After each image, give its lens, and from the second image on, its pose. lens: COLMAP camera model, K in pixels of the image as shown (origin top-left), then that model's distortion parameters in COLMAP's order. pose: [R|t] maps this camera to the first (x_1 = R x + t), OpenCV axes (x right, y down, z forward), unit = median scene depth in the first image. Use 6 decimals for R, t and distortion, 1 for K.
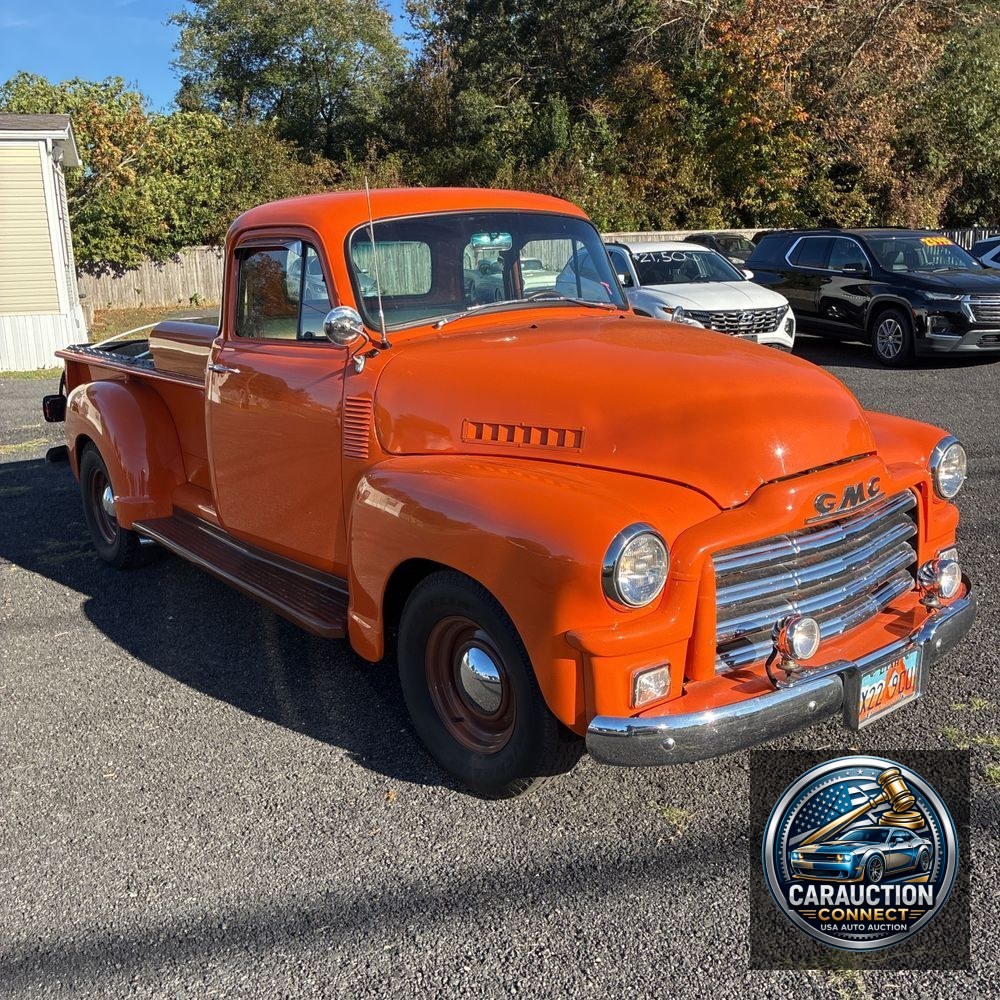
lens RADIAL K [[1054.5, 0, 500.0], [0, 1054.5, 500.0], [0, 0, 1]] dist [0.002505, 0.003909]
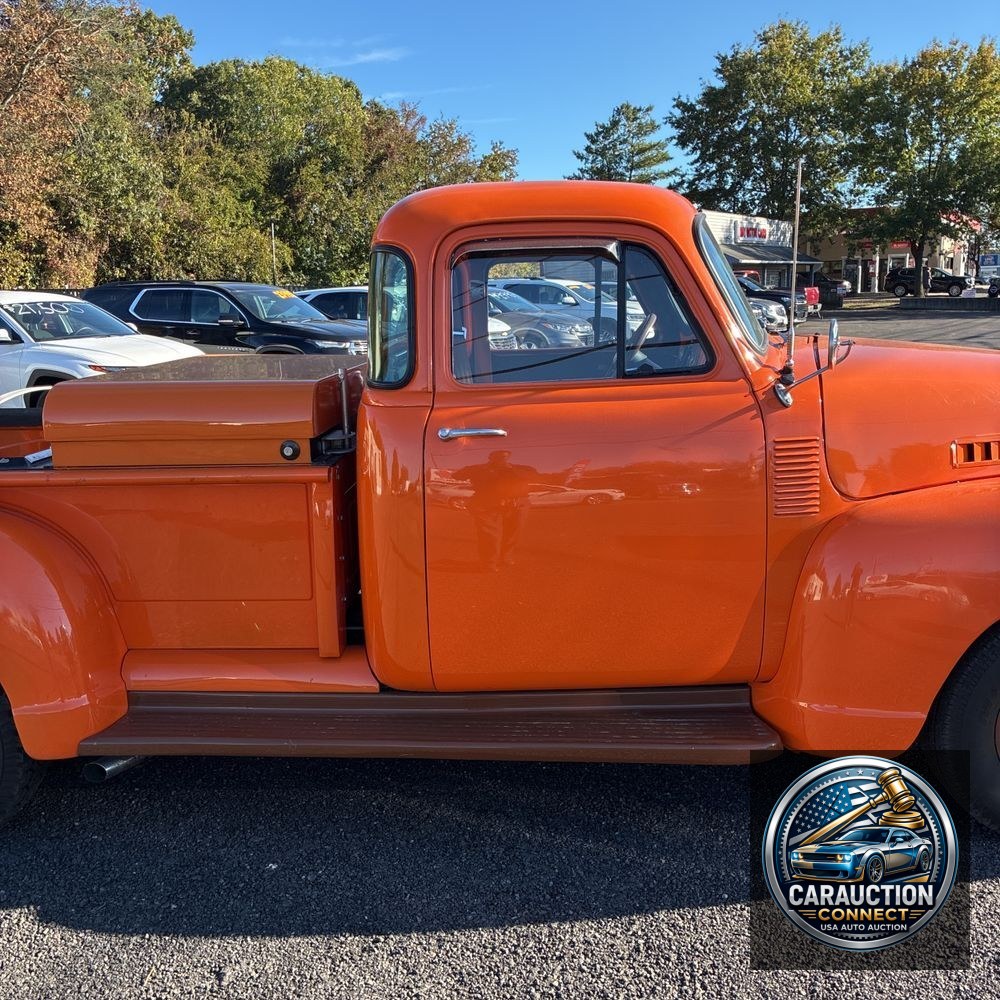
lens RADIAL K [[1027.8, 0, 486.6], [0, 1027.8, 494.8], [0, 0, 1]] dist [0.053341, 0.000535]
pose [[0.674190, -0.133635, 0.726368, -0.103730], [0.178234, 0.983865, 0.015577, -0.013129], [-0.716729, 0.118962, 0.687130, 0.077913]]
